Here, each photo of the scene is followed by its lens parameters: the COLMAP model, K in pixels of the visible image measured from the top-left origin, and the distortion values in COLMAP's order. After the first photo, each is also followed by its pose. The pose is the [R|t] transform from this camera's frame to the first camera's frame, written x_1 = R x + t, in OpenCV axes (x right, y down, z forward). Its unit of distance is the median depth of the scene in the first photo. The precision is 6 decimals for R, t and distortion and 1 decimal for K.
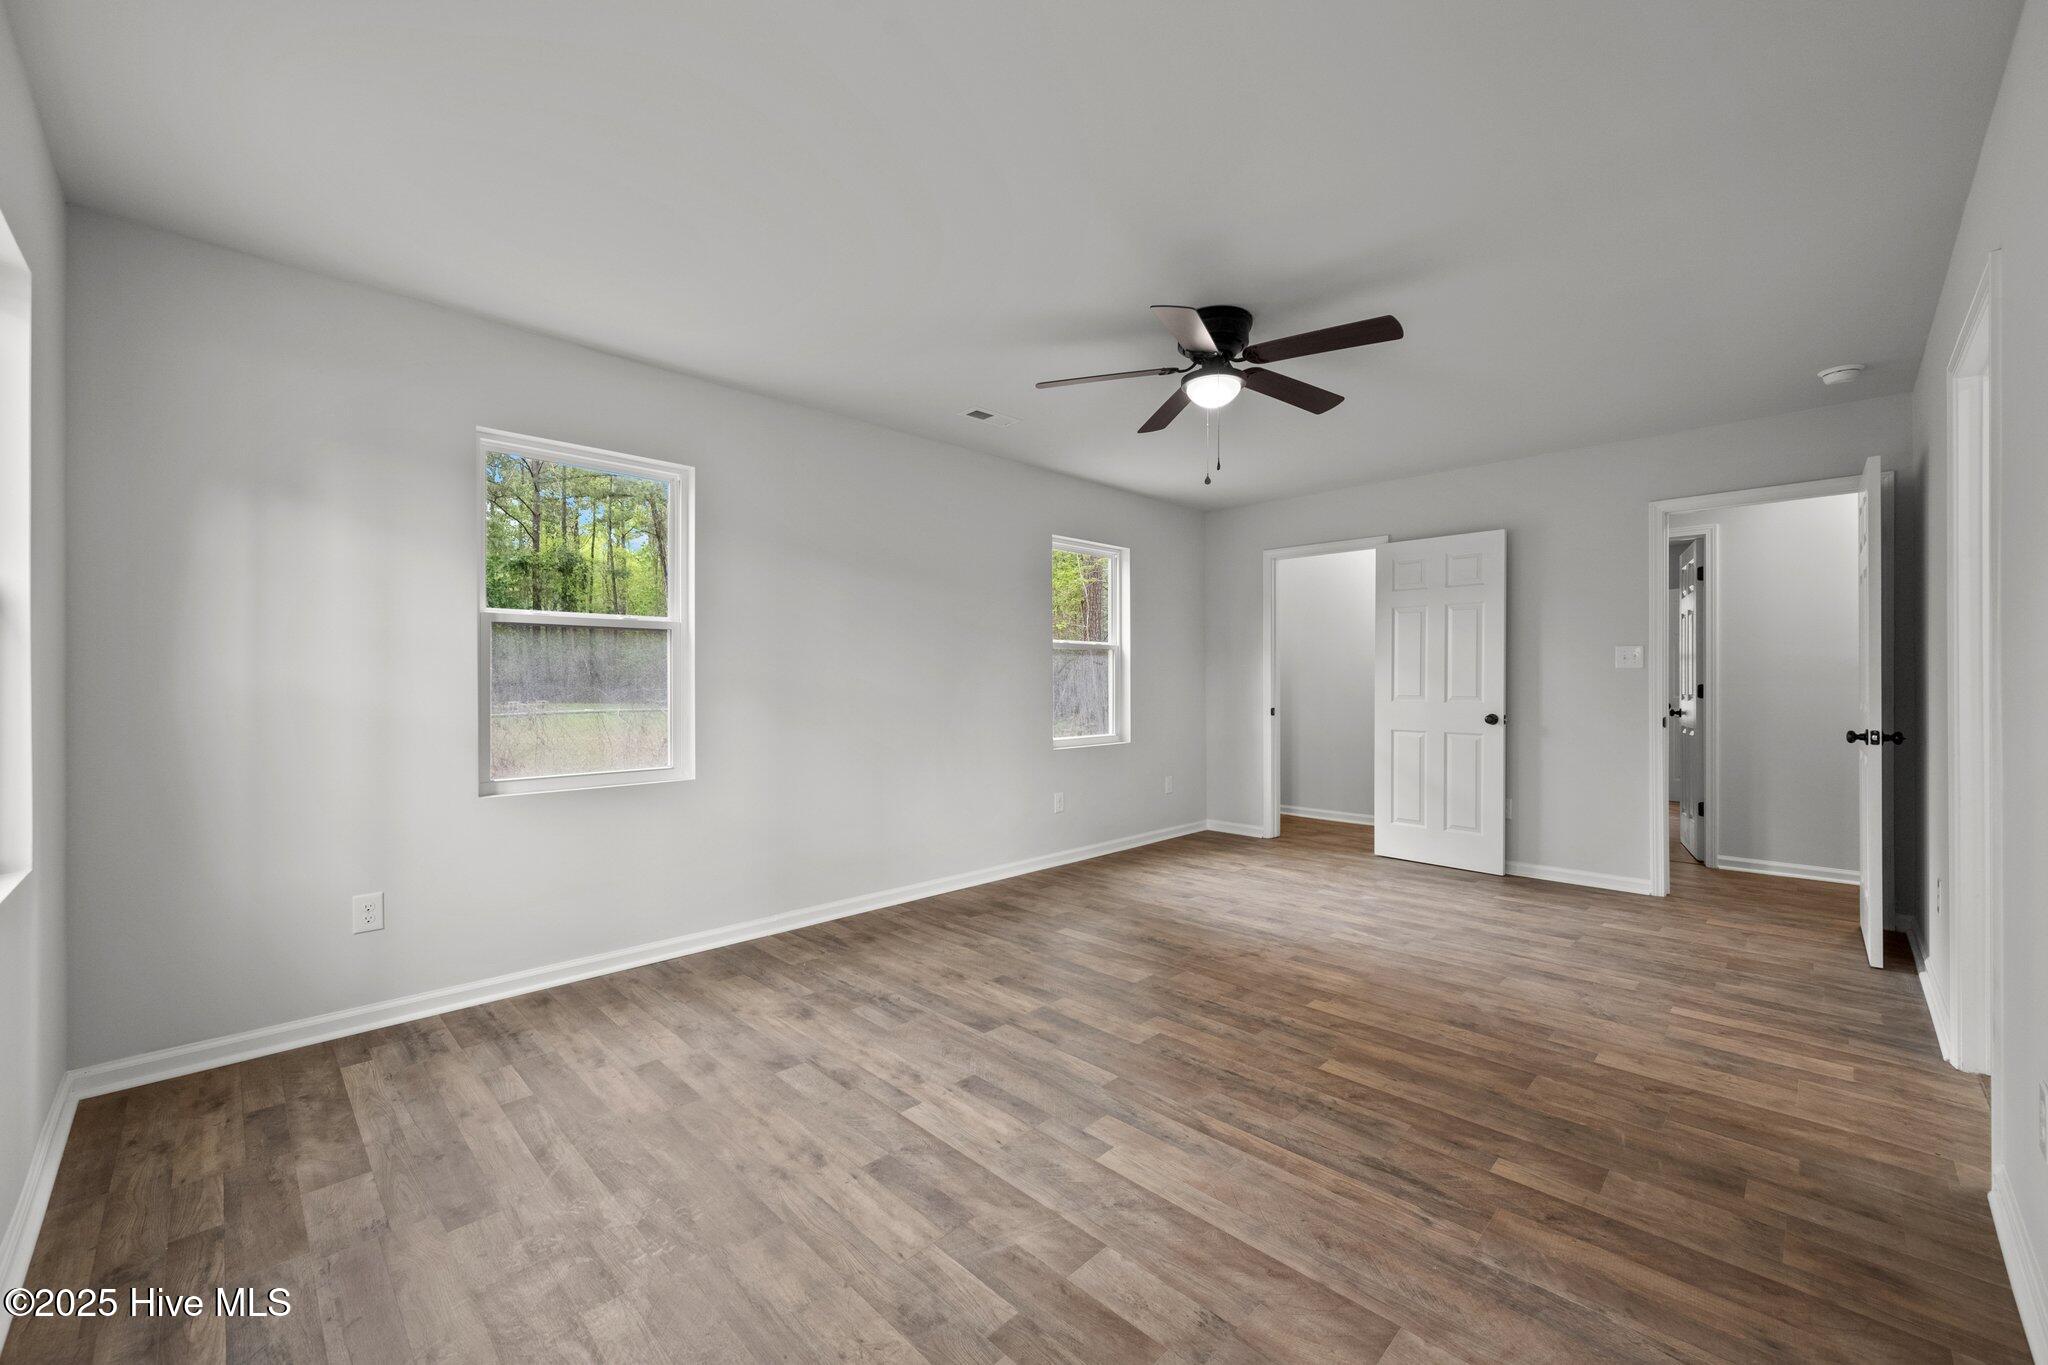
lens RADIAL K [[805.1, 0, 1030.3], [0, 805.1, 684.4], [0, 0, 1]] dist [0.000796, 0.000179]
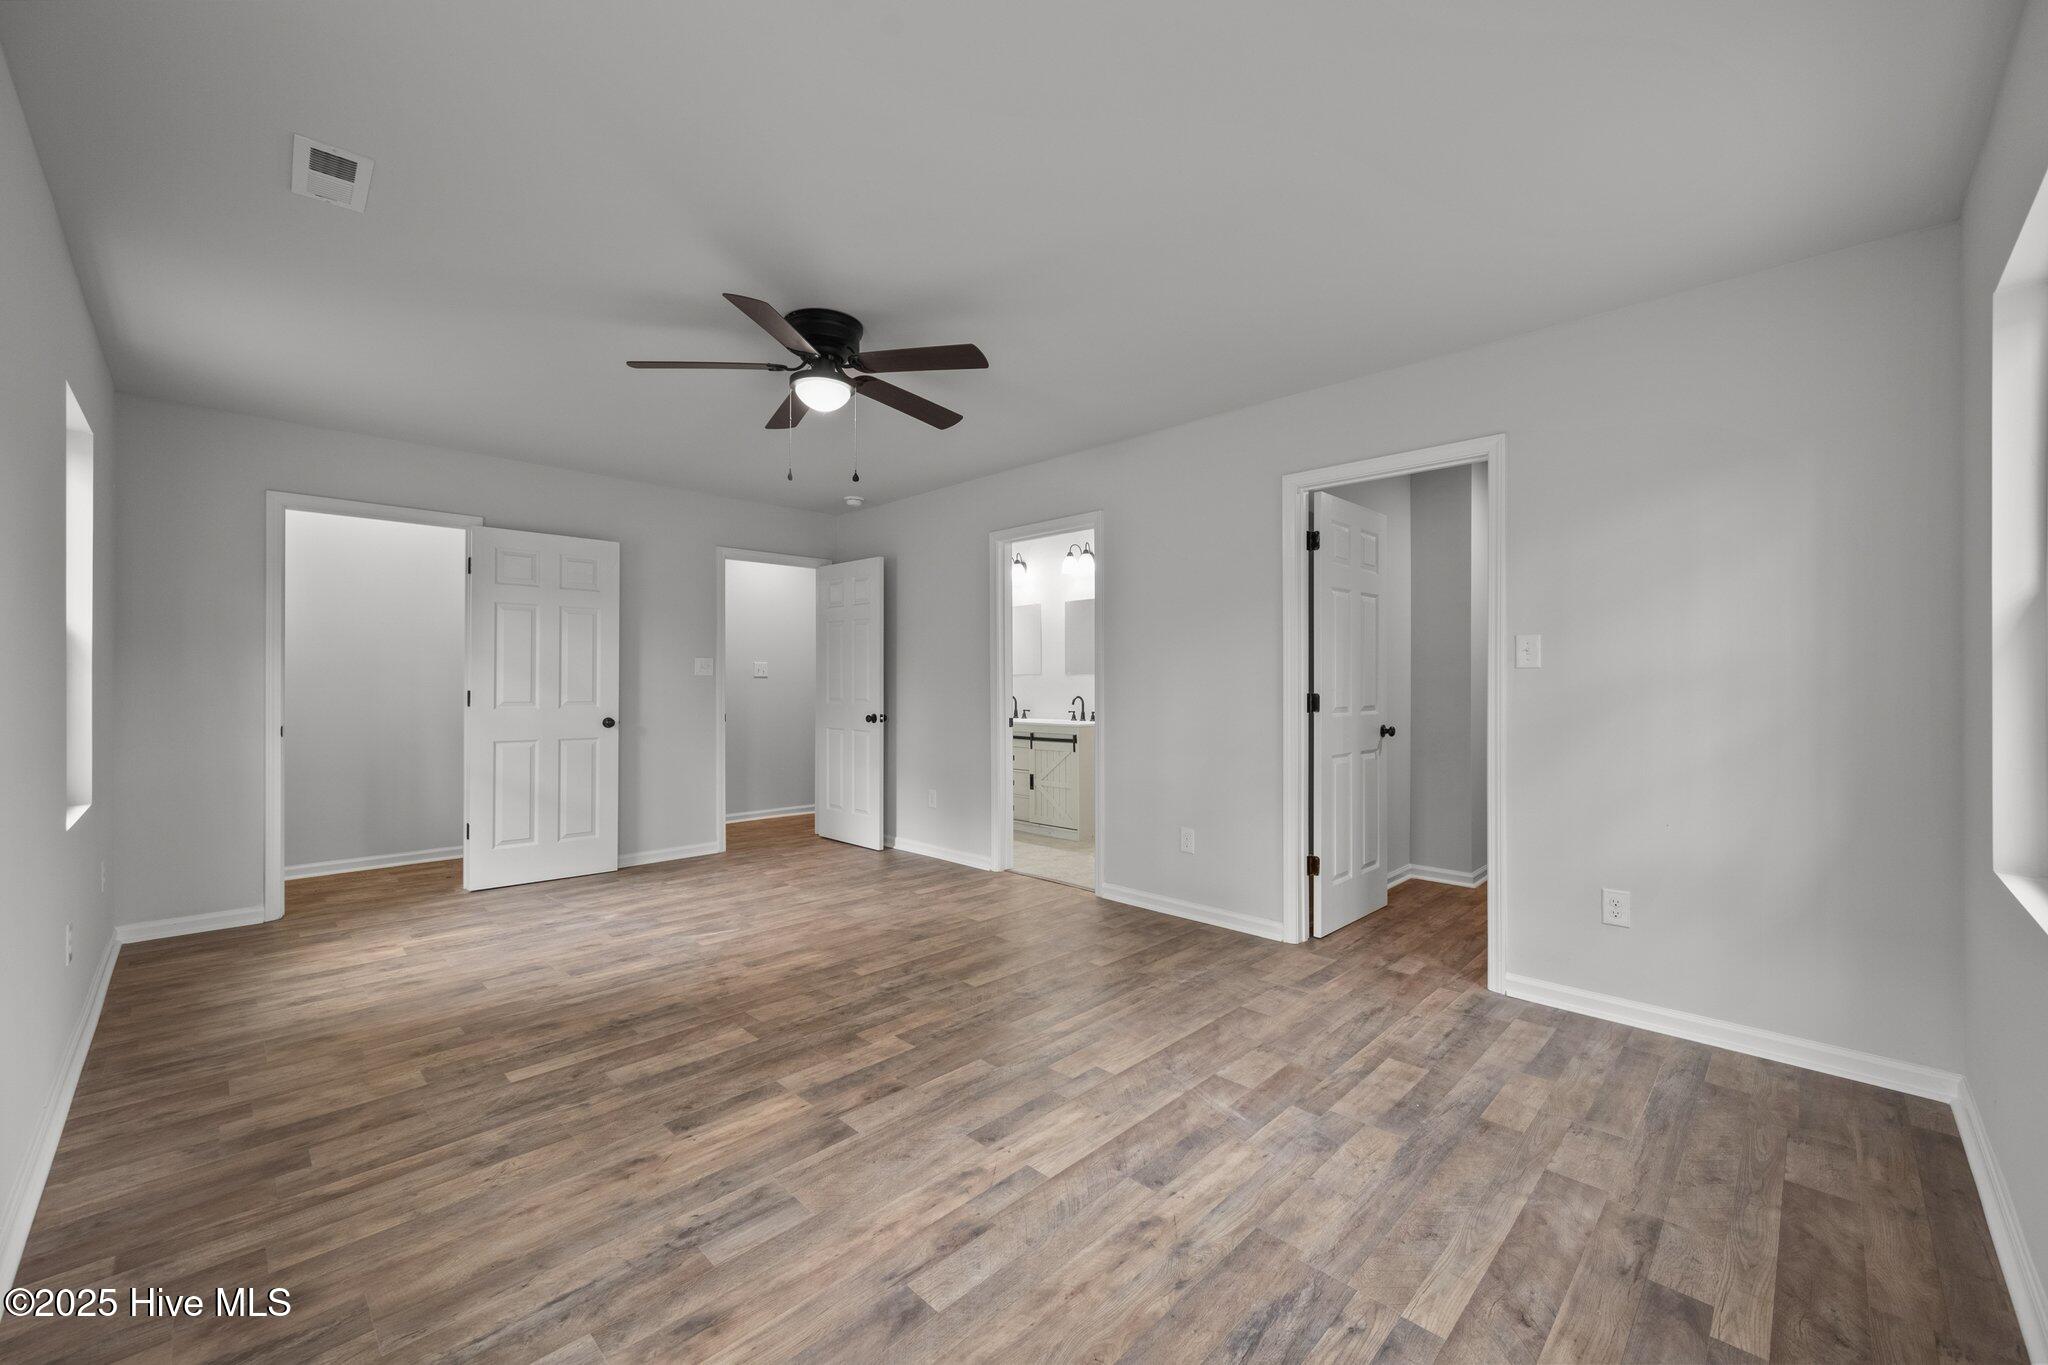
lens RADIAL K [[805.1, 0, 1030.3], [0, 805.1, 684.4], [0, 0, 1]] dist [0.000796, 0.000179]
pose [[-0.000827, 0.000180, 1.000000, -0.740418], [0.004554, 0.999990, -0.000176, -0.005525], [-0.999989, 0.004554, -0.000828, 0.723903]]
